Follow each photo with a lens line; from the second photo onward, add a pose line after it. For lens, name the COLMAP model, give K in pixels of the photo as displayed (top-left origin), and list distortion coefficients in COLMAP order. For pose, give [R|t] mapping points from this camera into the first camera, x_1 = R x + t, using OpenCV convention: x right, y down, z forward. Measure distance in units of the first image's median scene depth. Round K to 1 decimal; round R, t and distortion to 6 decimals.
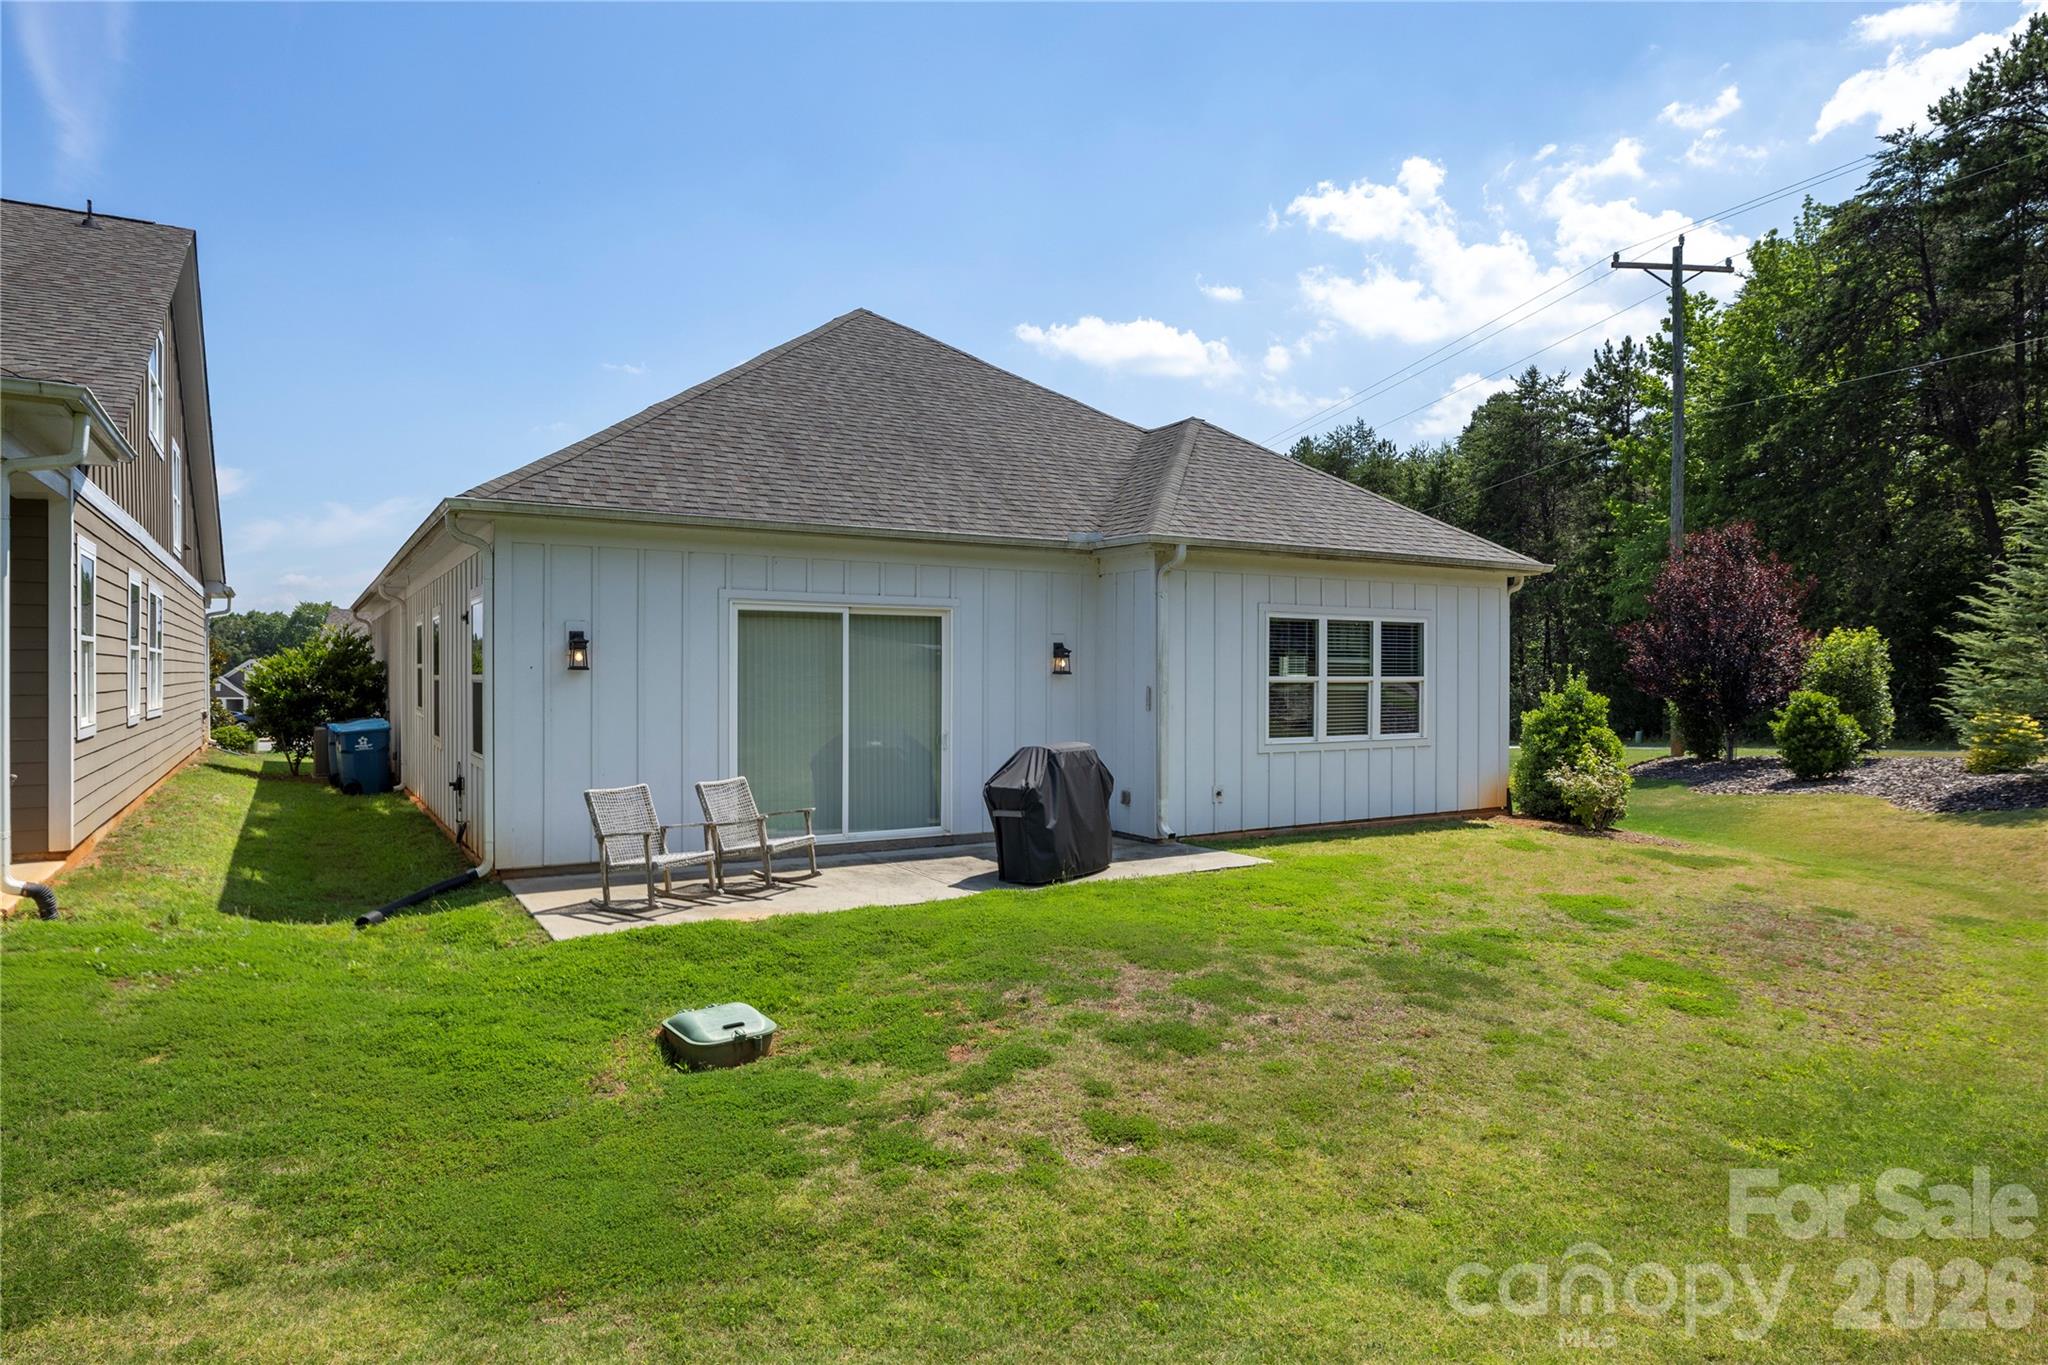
lens RADIAL K [[1214.9, 0, 1026.4], [0, 1214.9, 686.3], [0, 0, 1]] dist [-0.006932, -0.002460]
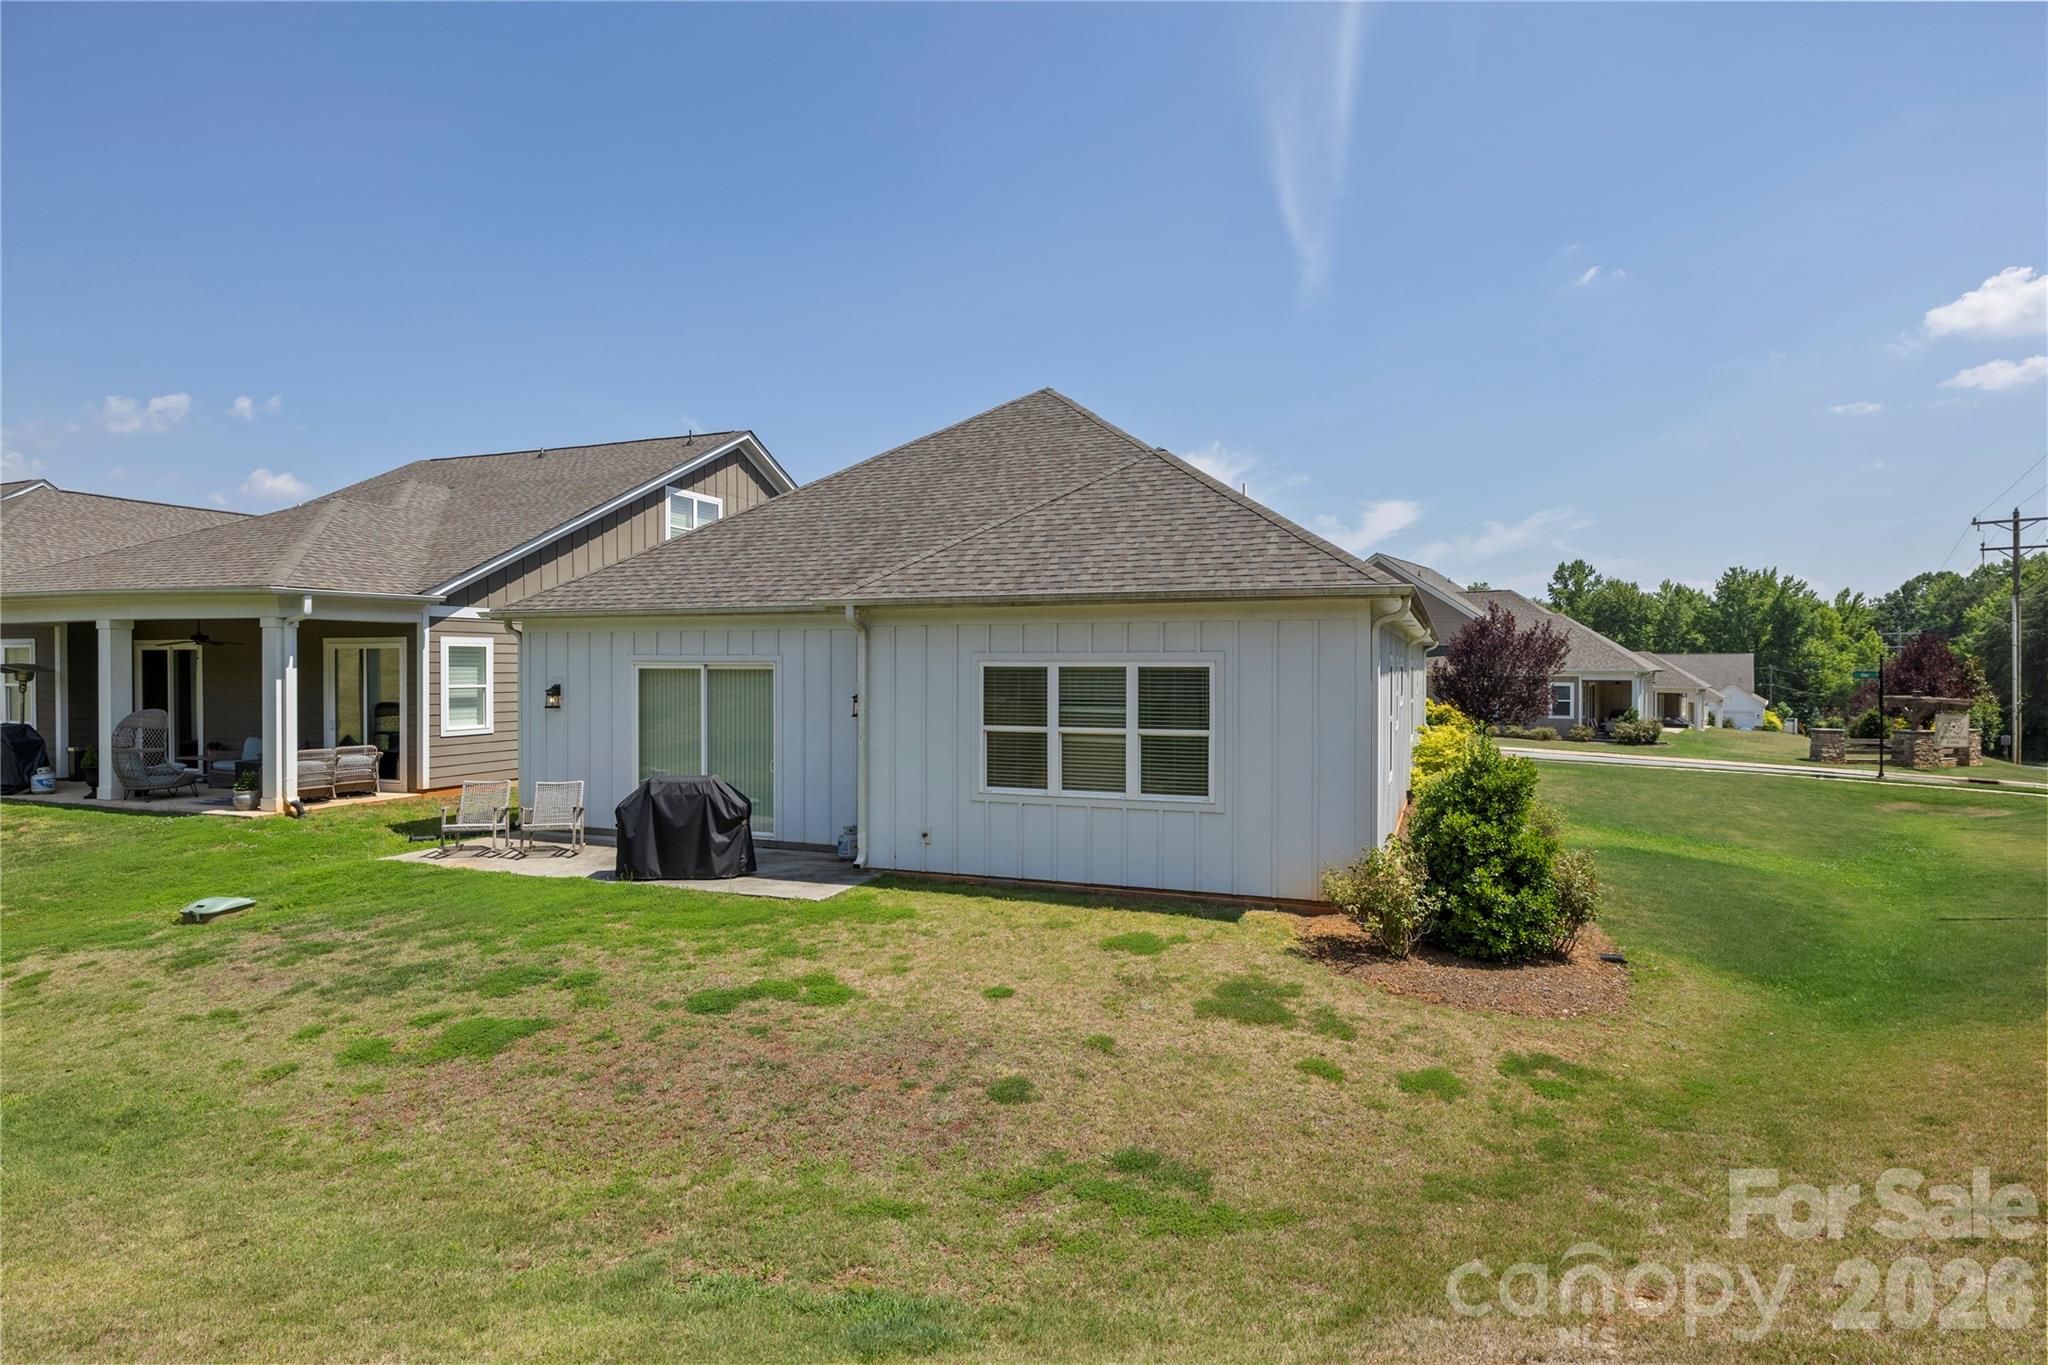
lens RADIAL K [[1107.7, 0, 1021.7], [0, 1107.7, 671.5], [0, 0, 1]] dist [0.007652, -0.002681]
pose [[0.599437, 0.002304, -0.800419, 0.948239], [-0.008998, 0.999952, -0.003860, -0.049120], [0.800372, 0.009516, 0.599429, 0.472537]]
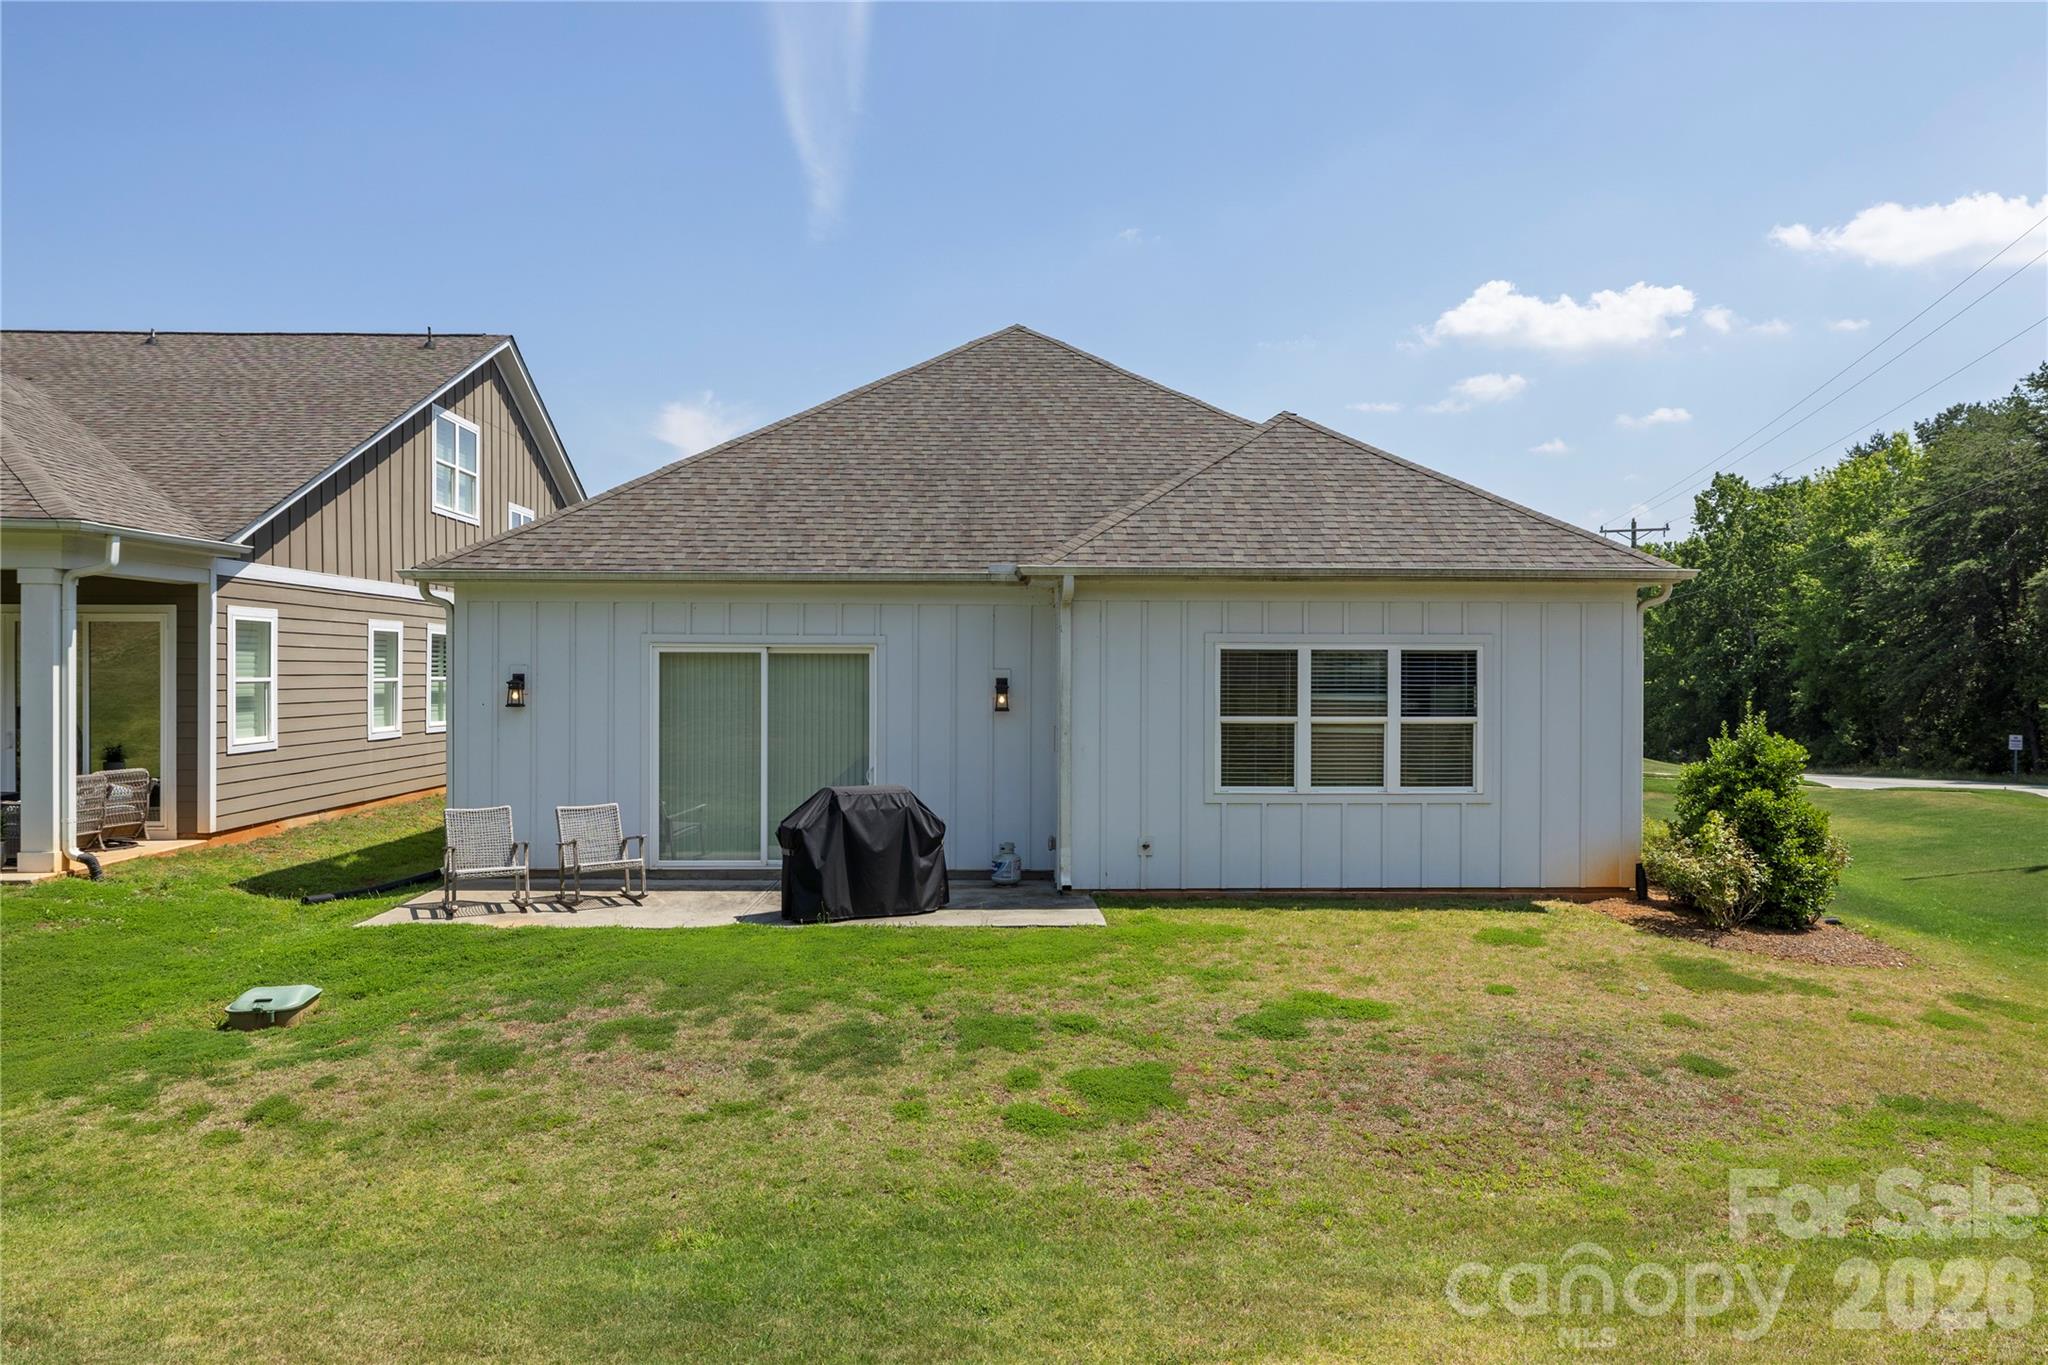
lens RADIAL K [[1368.1, 0, 1024.7], [0, 1368.1, 676.1], [0, 0, 1]] dist [-0.009443, 0.006588]
pose [[0.866830, 0.002669, -0.498596, 0.568322], [-0.007081, 0.999951, -0.006958, -0.029147], [0.498553, 0.009562, 0.866806, 0.069237]]
